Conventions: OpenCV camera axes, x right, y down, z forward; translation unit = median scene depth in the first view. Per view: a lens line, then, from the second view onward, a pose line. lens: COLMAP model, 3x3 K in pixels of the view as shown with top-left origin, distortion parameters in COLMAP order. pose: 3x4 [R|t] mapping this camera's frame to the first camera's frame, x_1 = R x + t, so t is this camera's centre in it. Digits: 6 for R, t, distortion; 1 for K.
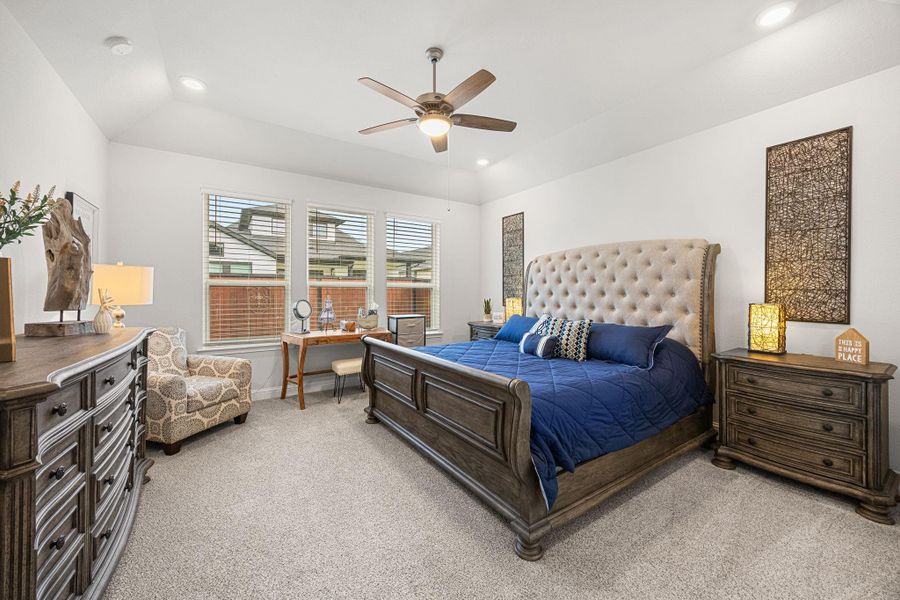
lens RADIAL K [[344.5, 0, 448.1], [0, 344.5, 298.5], [0, 0, 1]] dist [-0.000869, -0.000158]
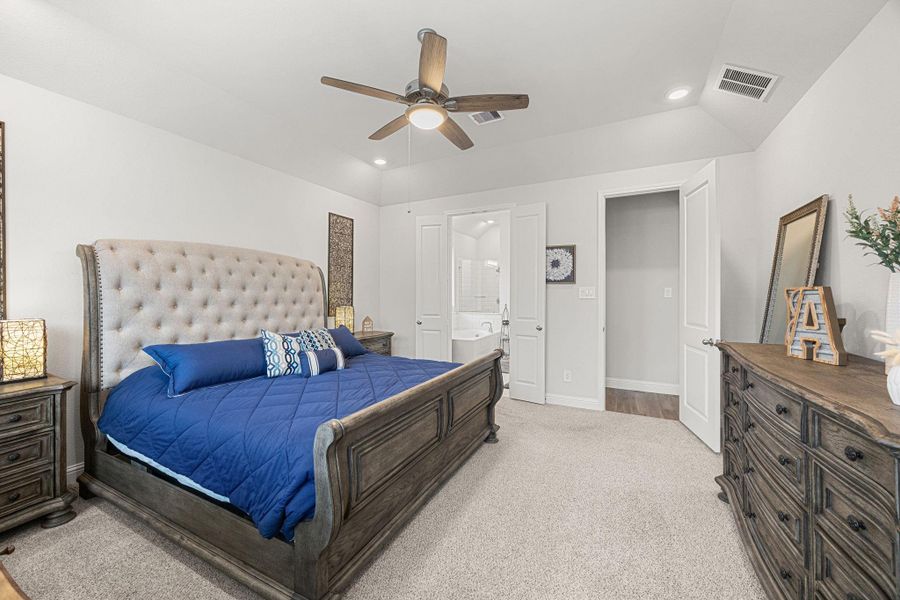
lens RADIAL K [[344.5, 0, 448.1], [0, 344.5, 298.5], [0, 0, 1]] dist [-0.000869, -0.000158]
pose [[-0.478288, -0.009714, 0.878149, -0.905276], [0.020878, 0.999530, 0.022428, -0.057473], [-0.877955, 0.029061, -0.477861, 1.476727]]
